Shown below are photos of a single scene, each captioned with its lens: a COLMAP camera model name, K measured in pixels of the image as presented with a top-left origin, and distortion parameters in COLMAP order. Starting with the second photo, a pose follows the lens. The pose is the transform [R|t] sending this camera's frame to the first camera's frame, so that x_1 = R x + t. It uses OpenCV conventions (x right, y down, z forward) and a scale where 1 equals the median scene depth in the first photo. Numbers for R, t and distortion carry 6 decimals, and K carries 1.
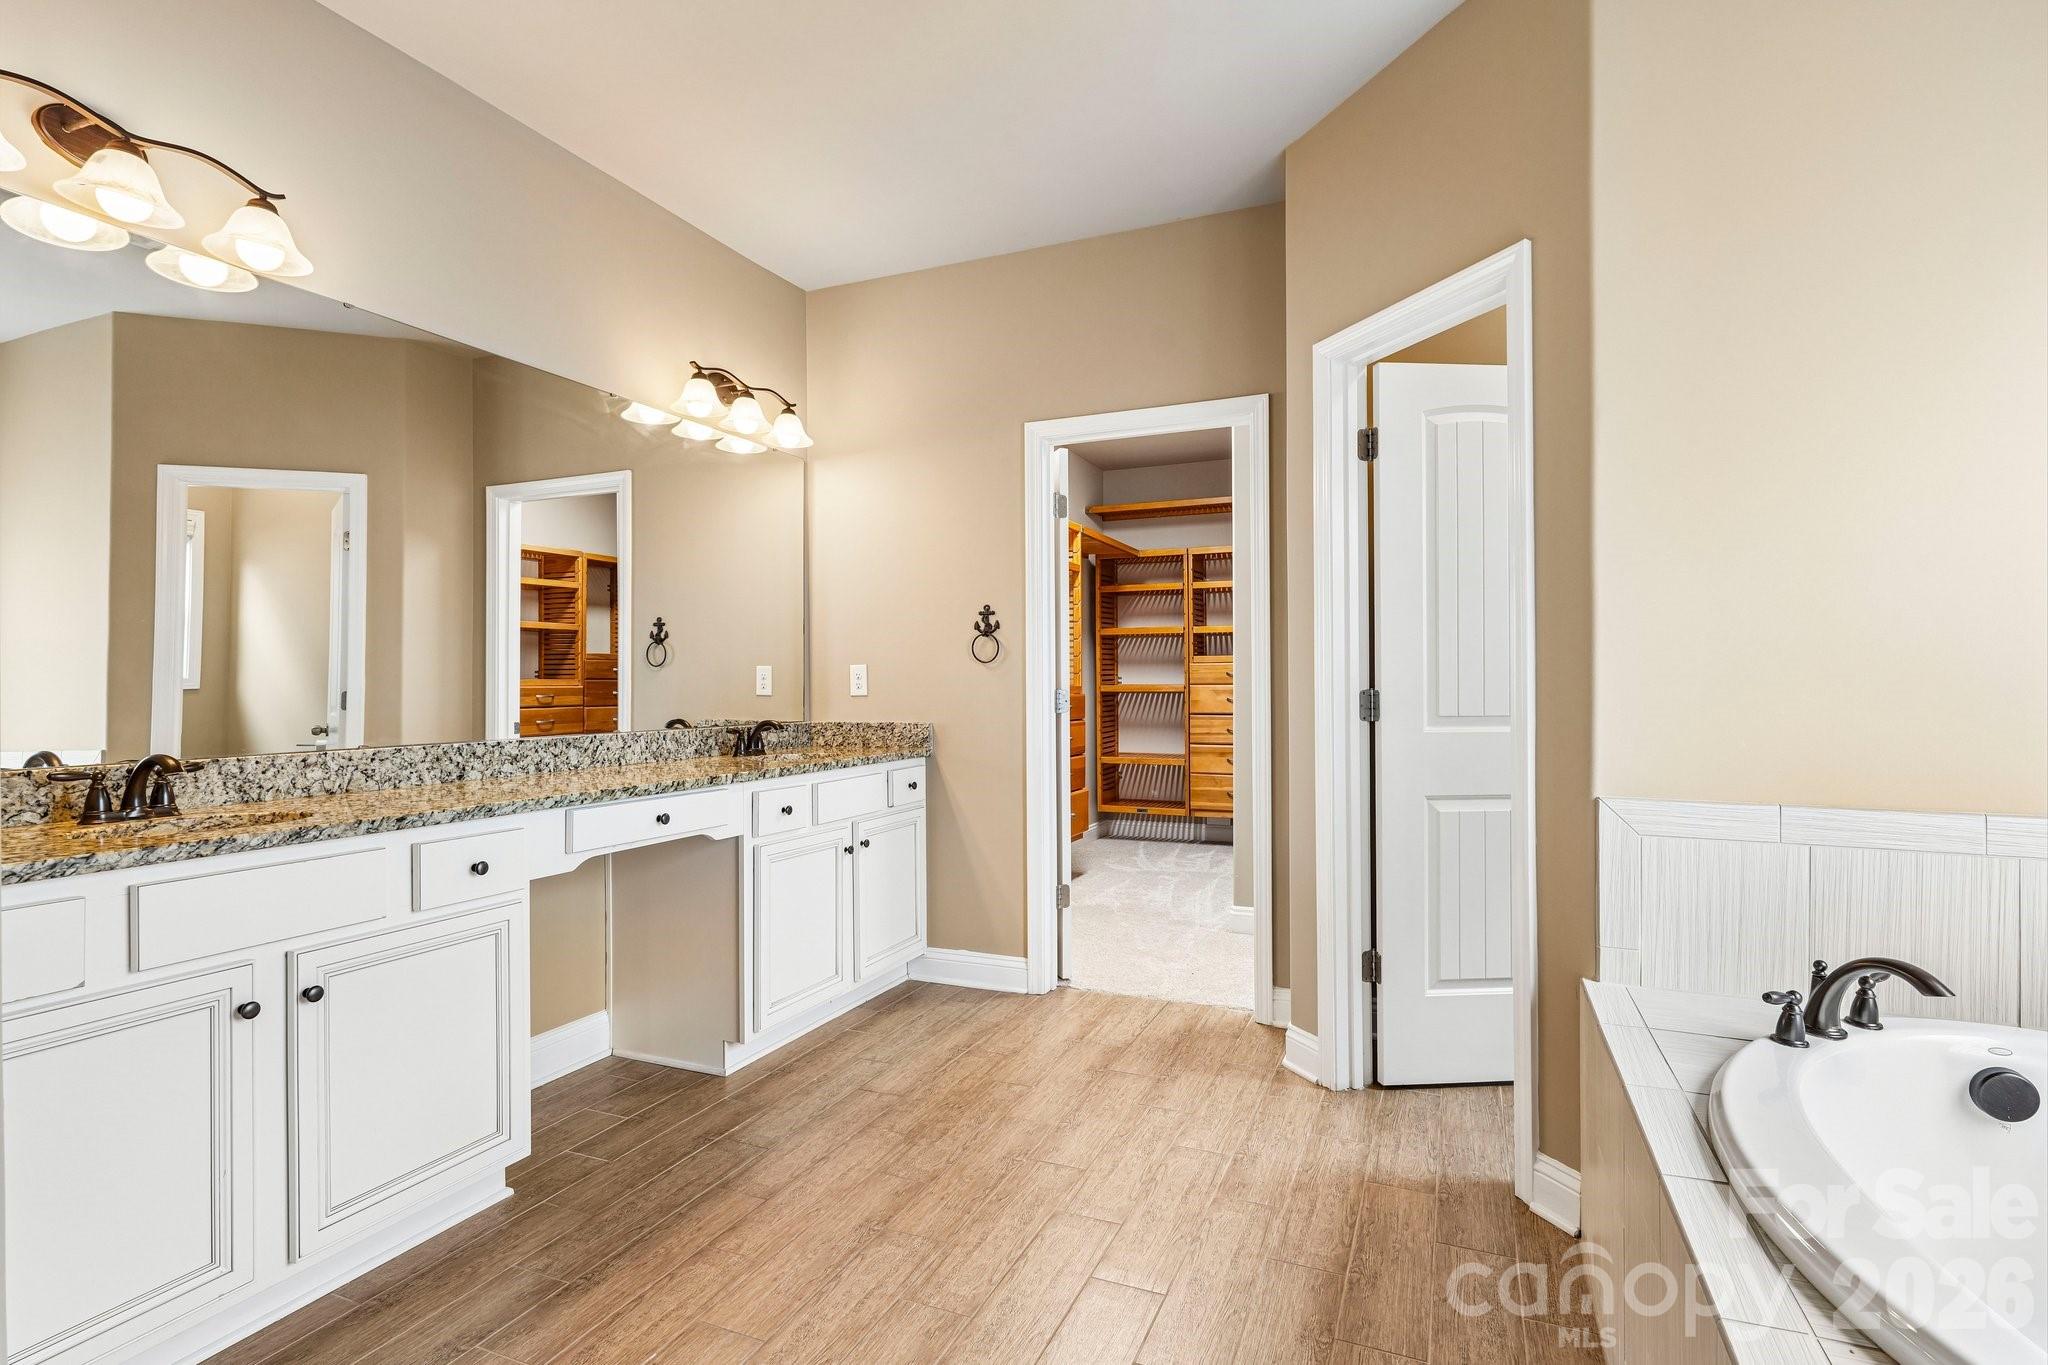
lens RADIAL K [[1003.4, 0, 1028.1], [0, 1003.4, 686.6], [0, 0, 1]] dist [-0.000957, 0.002757]
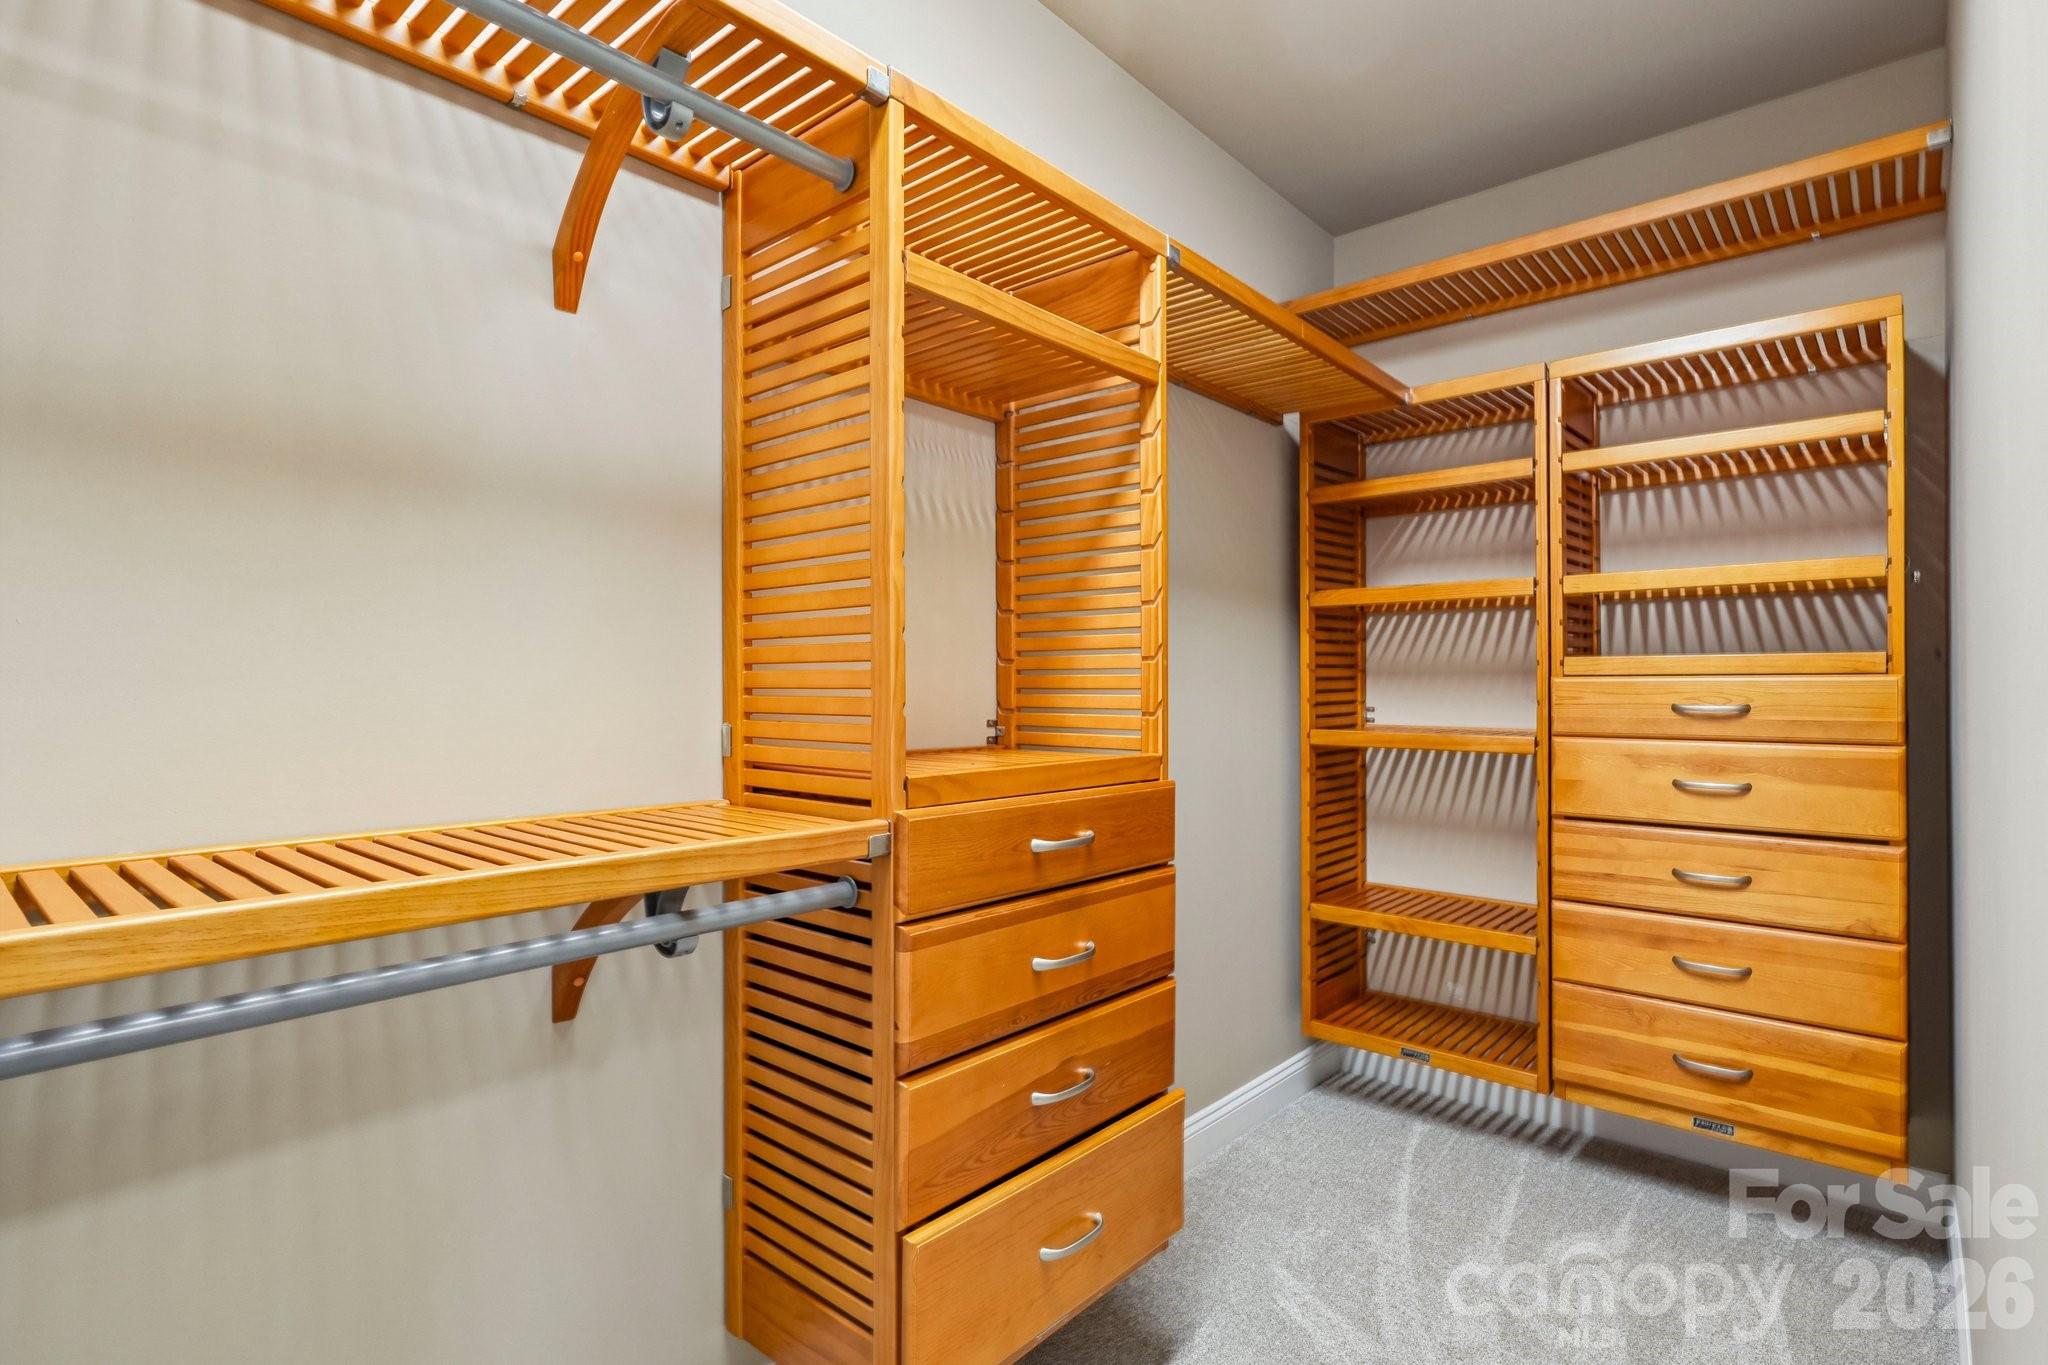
lens RADIAL K [[1003.4, 0, 1041.7], [0, 1003.4, 682.8], [0, 0, 1]] dist [-0.000957, 0.002757]
pose [[0.951372, -0.000109, -0.308045, 0.180633], [-0.002817, 0.999955, -0.009055, -0.031356], [0.308032, 0.009483, 0.951329, 1.111865]]
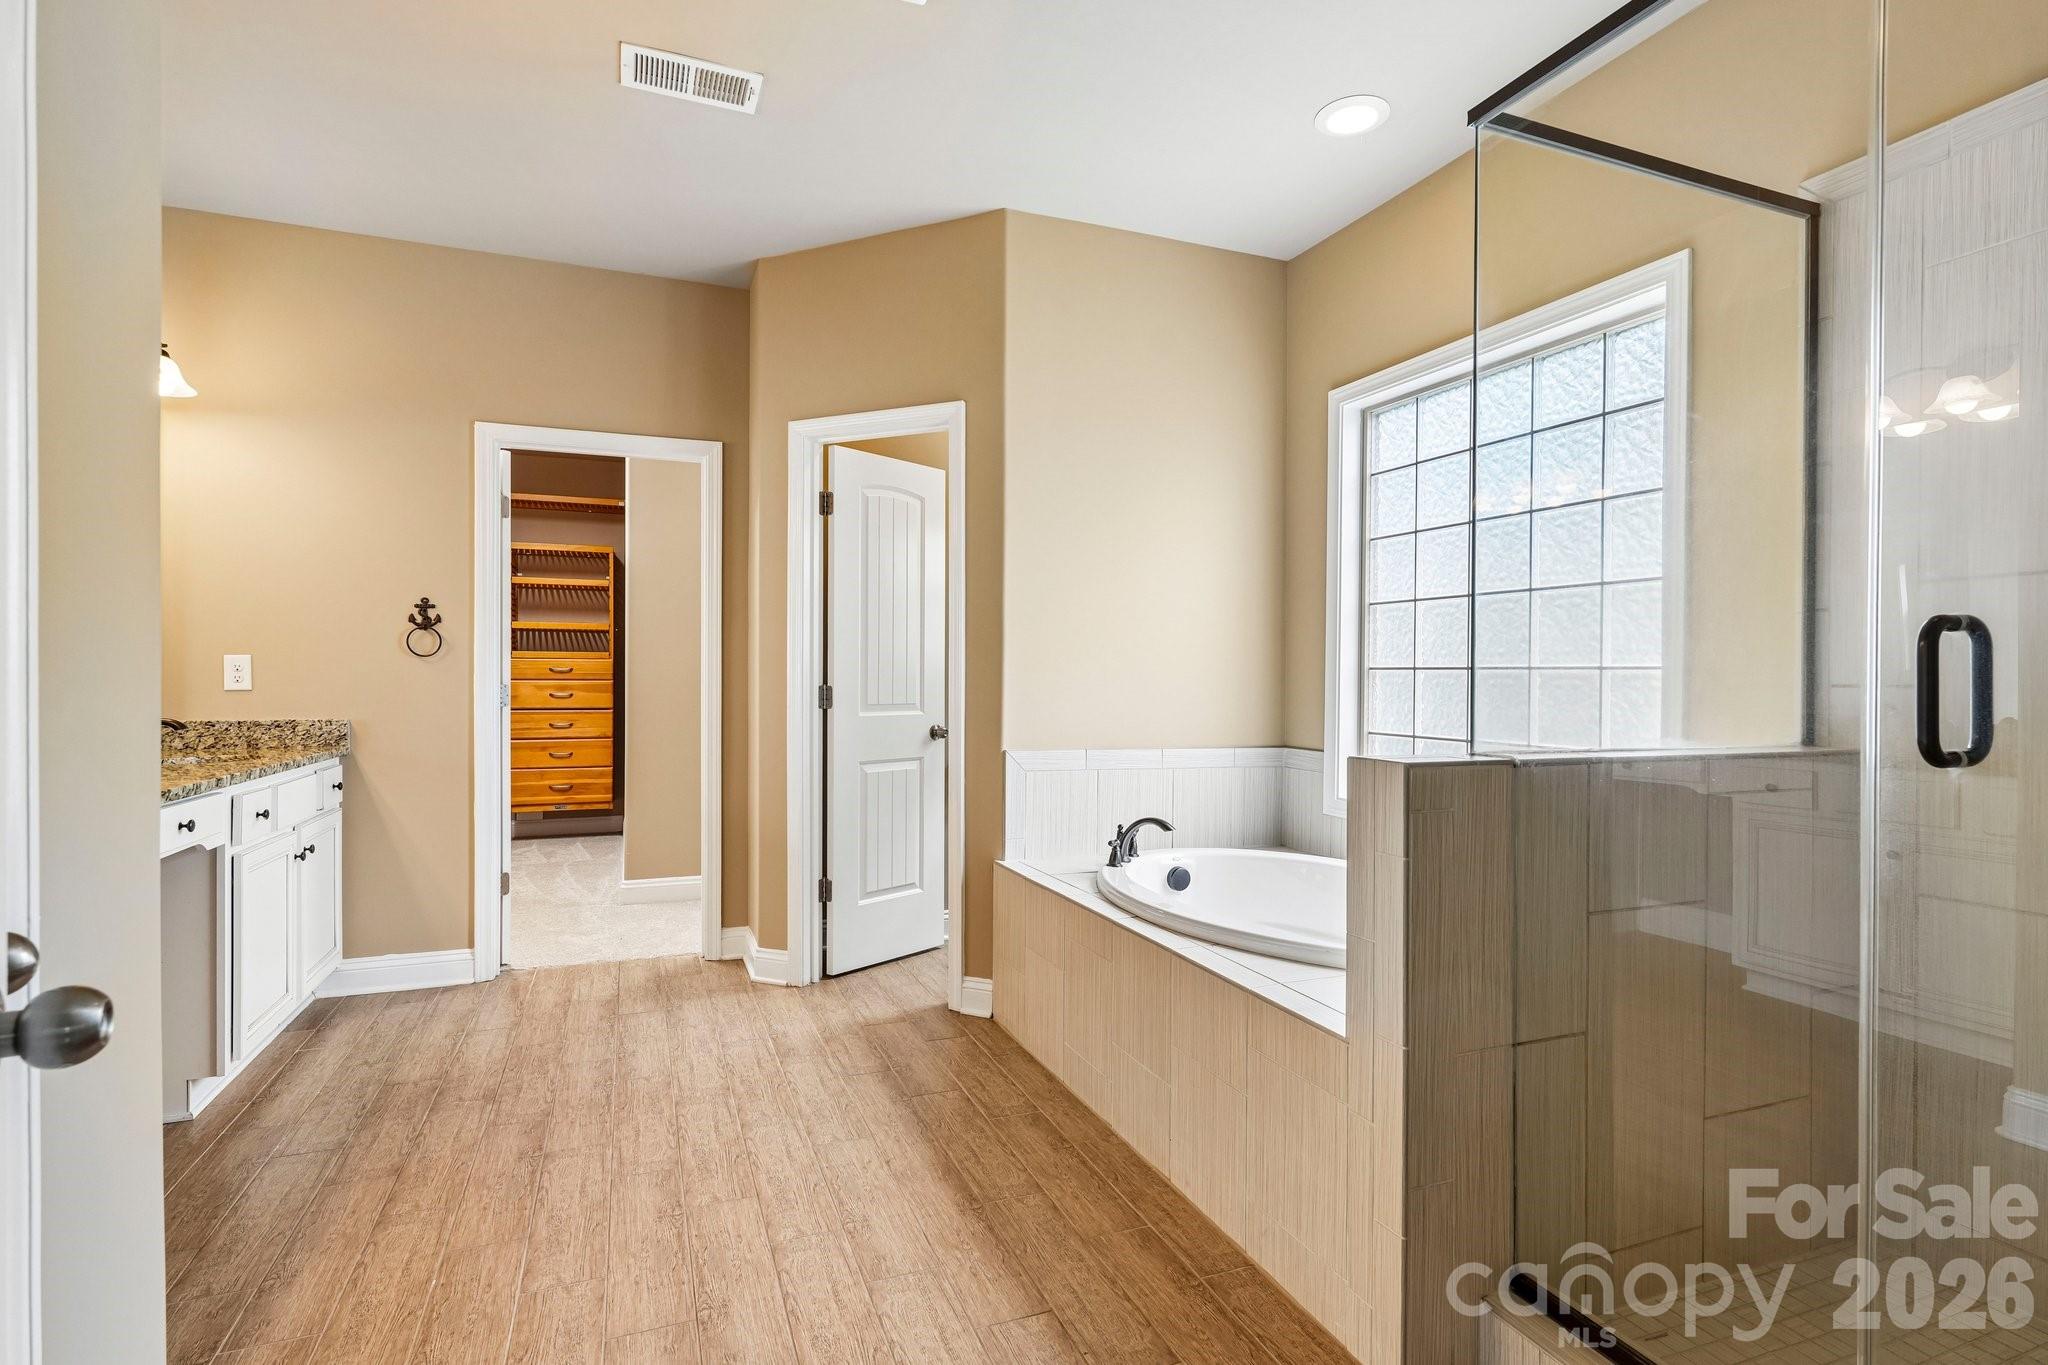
lens RADIAL K [[1003.4, 0, 1024.9], [0, 1003.4, 692.0], [0, 0, 1]] dist [-0.000957, 0.002757]
pose [[0.710221, -0.001258, 0.703977, -0.321199], [-0.005332, 0.999960, 0.007167, 0.000875], [-0.703958, -0.008844, 0.710186, -0.114221]]
